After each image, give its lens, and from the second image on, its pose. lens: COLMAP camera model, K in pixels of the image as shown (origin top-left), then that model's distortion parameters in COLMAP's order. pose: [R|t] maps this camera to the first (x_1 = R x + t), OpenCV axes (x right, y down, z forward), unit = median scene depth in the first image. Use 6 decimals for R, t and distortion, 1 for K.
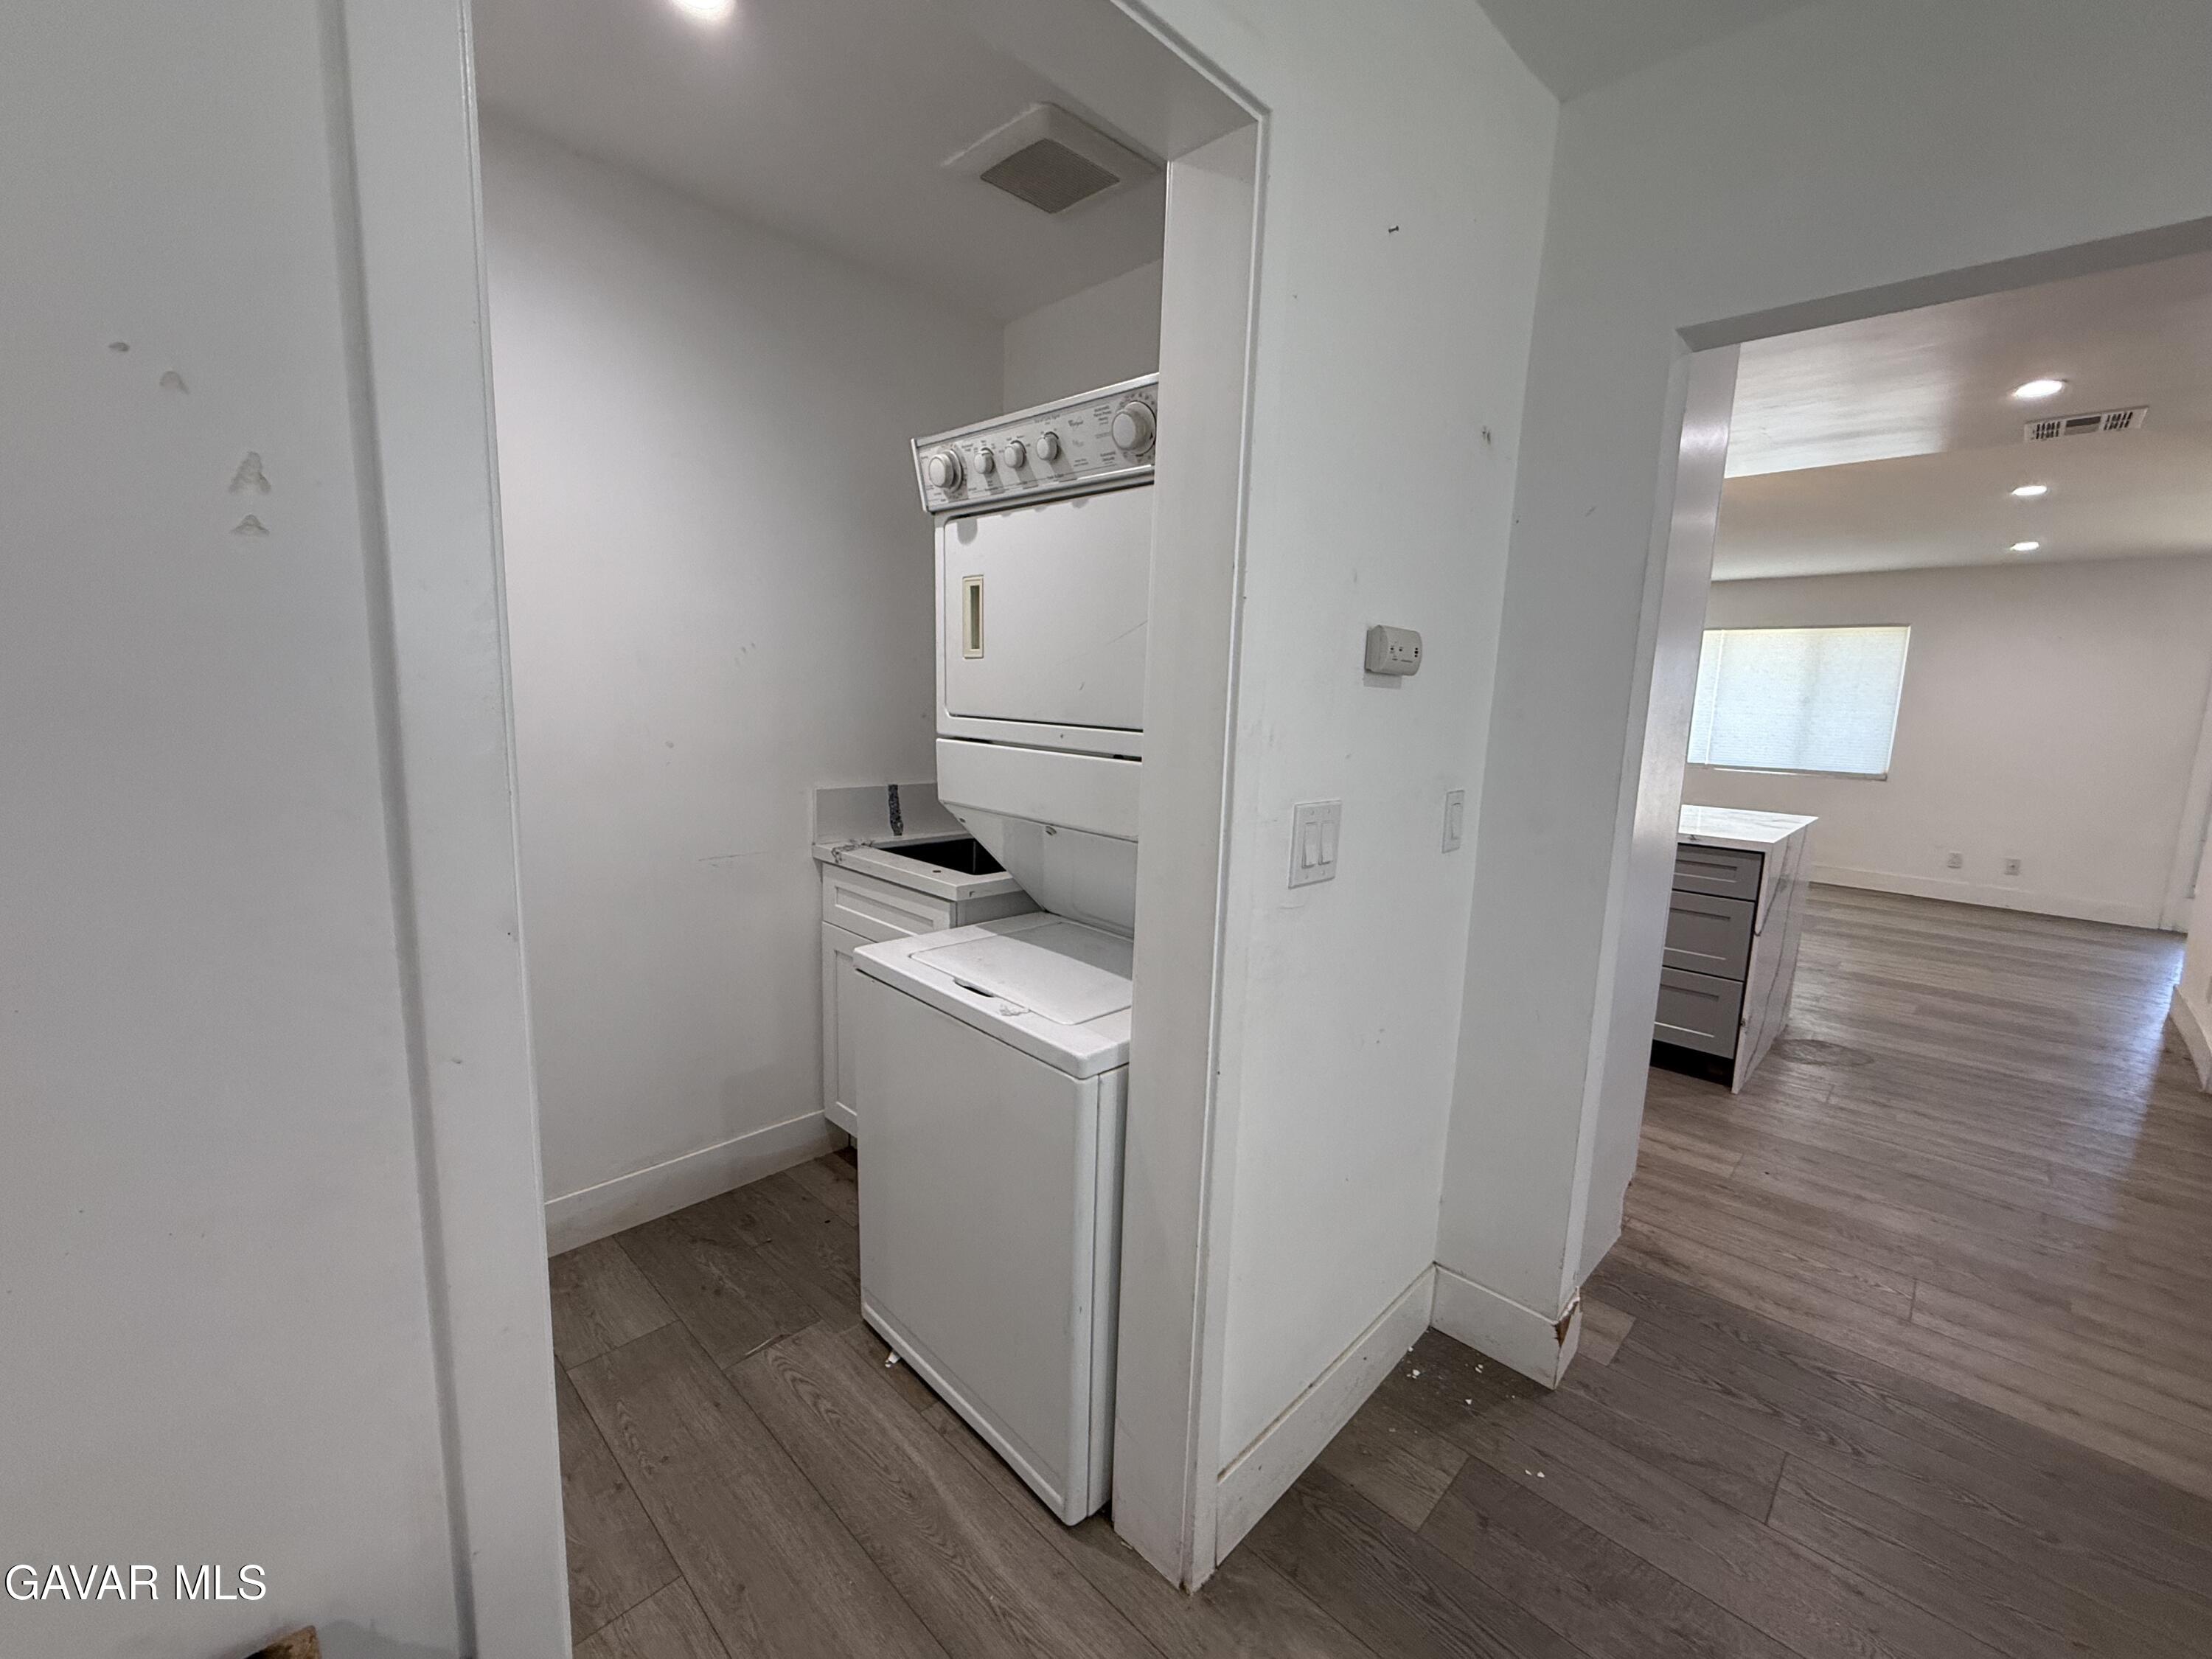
lens RADIAL K [[911.0, 0, 1103.6], [0, 911.0, 821.2], [0, 0, 1]] dist [0.002543, -0.001237]
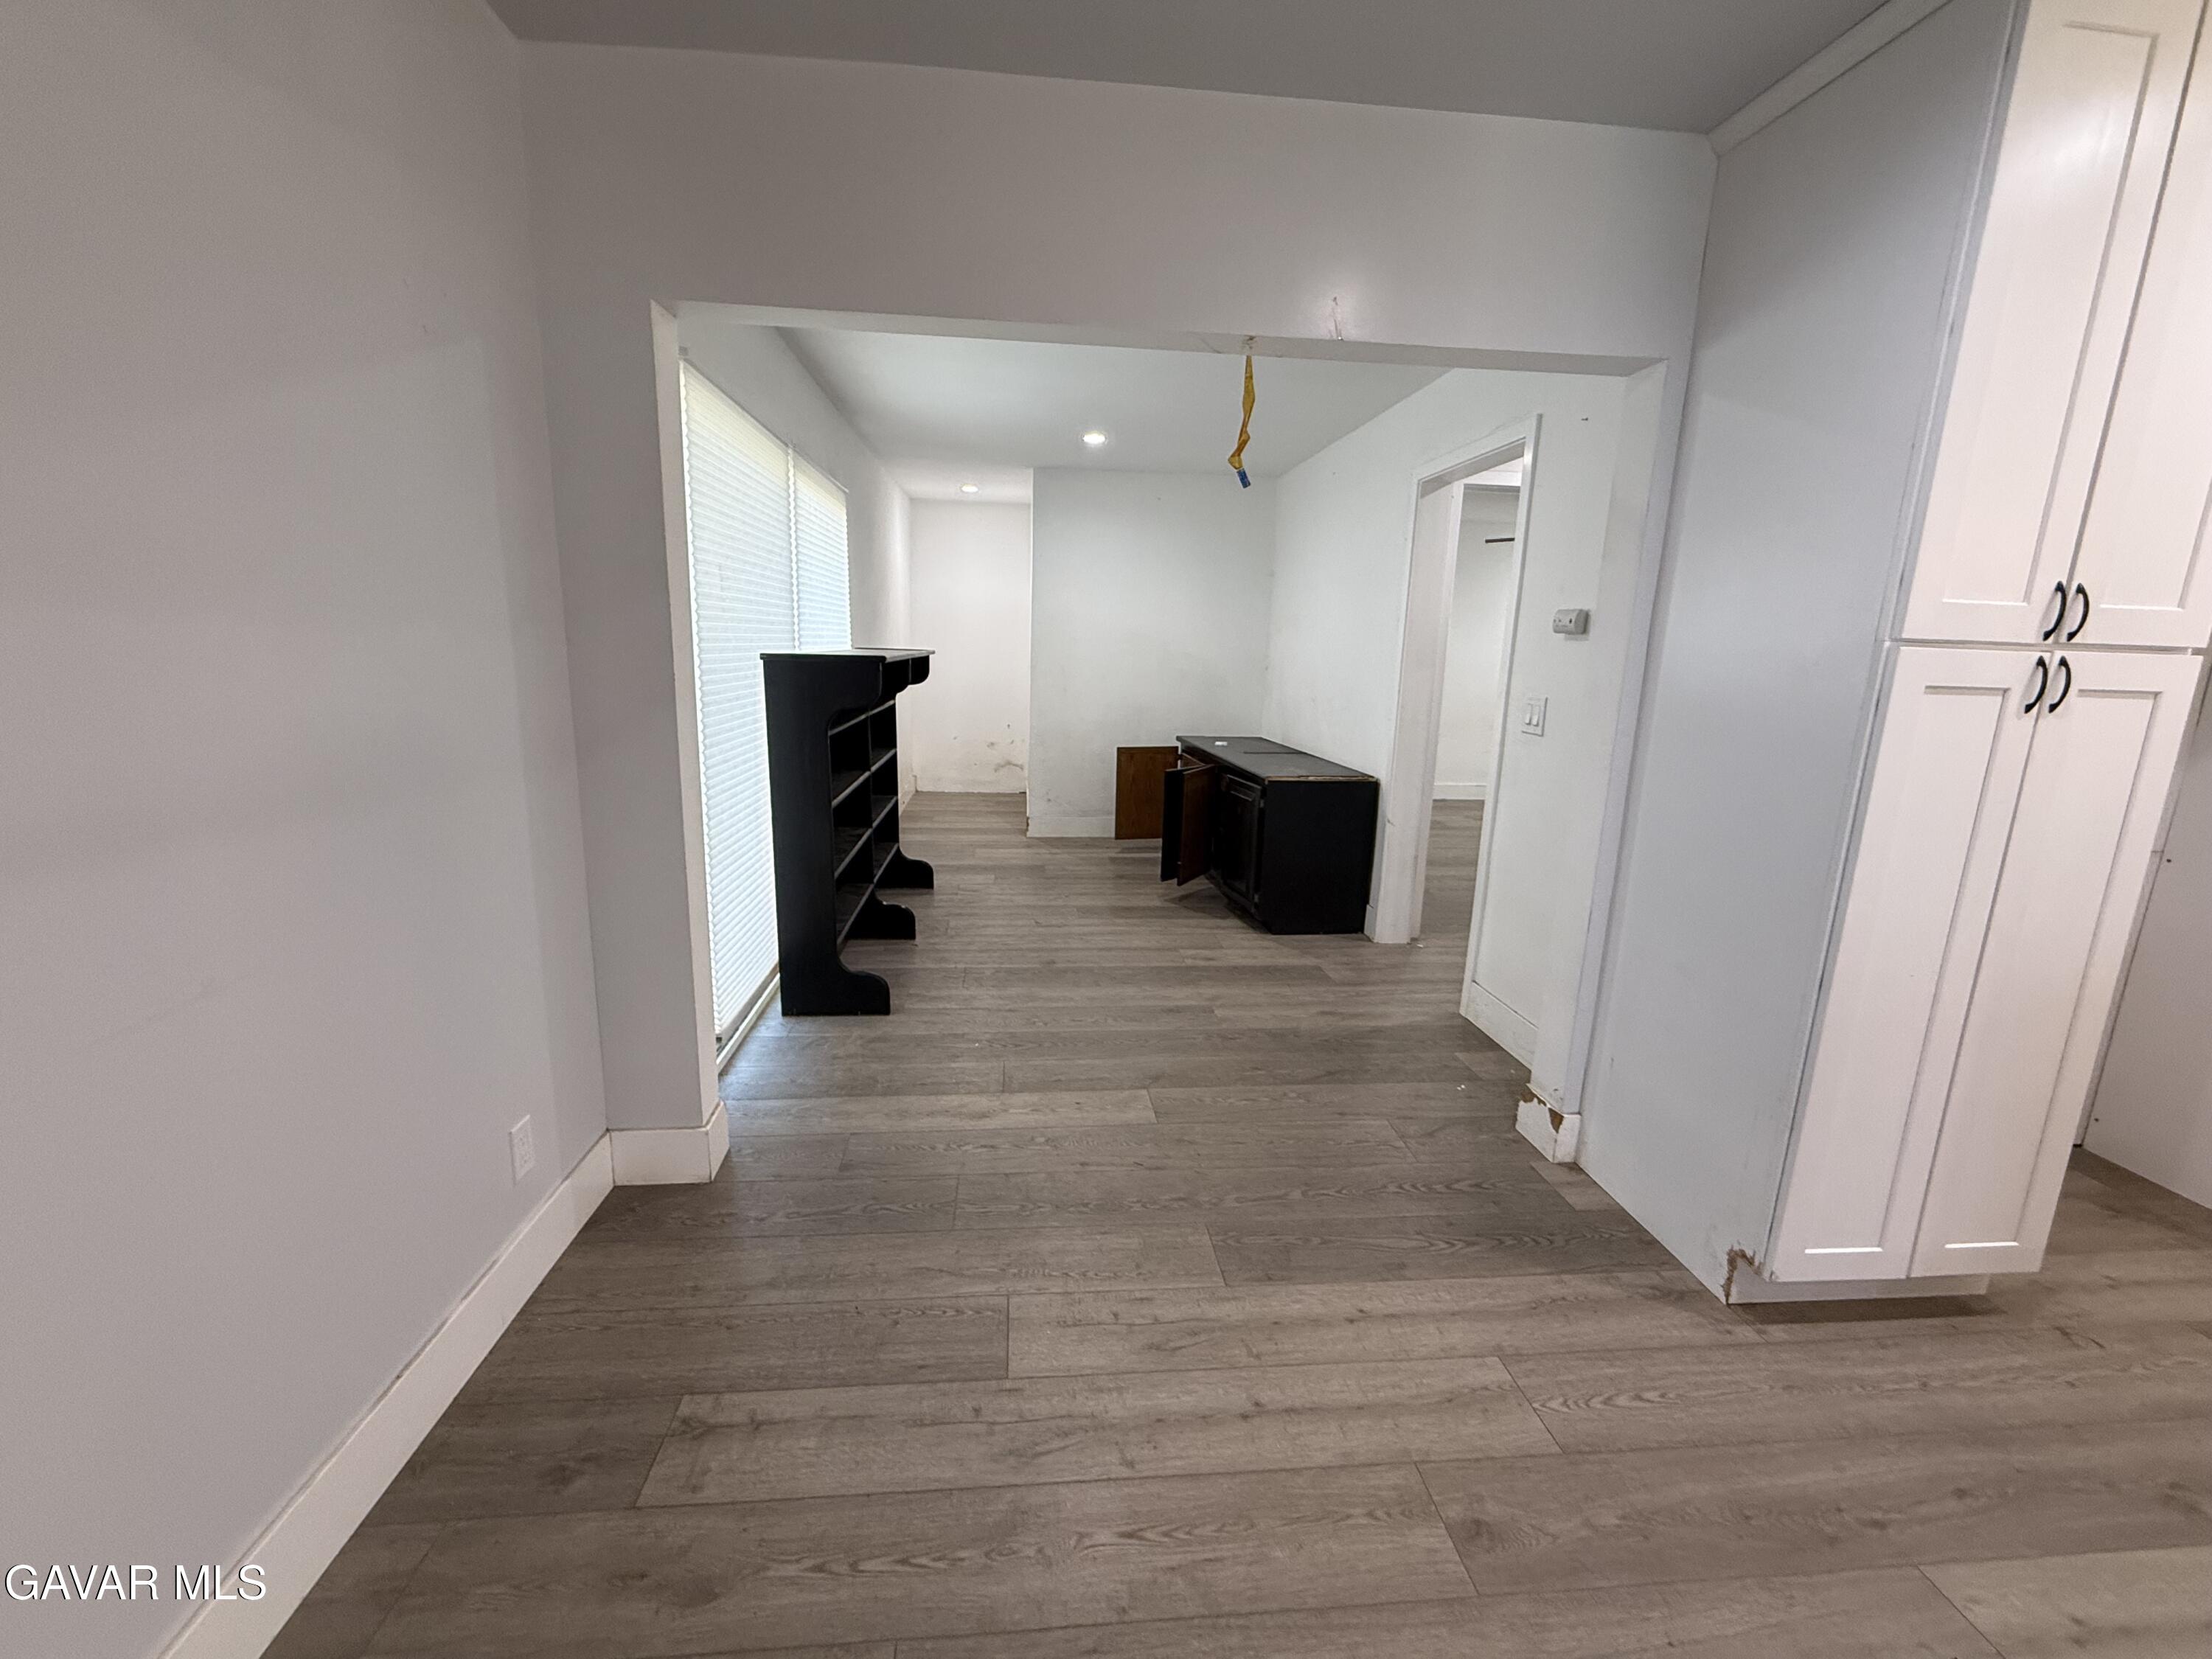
lens RADIAL K [[911.0, 0, 1107.3], [0, 911.0, 822.4], [0, 0, 1]] dist [0.002543, -0.001237]
pose [[-0.645805, 0.090593, -0.758109, 1.932028], [-0.158020, 0.955577, 0.248801, -0.089597], [0.746971, 0.280473, -0.602801, 1.235902]]
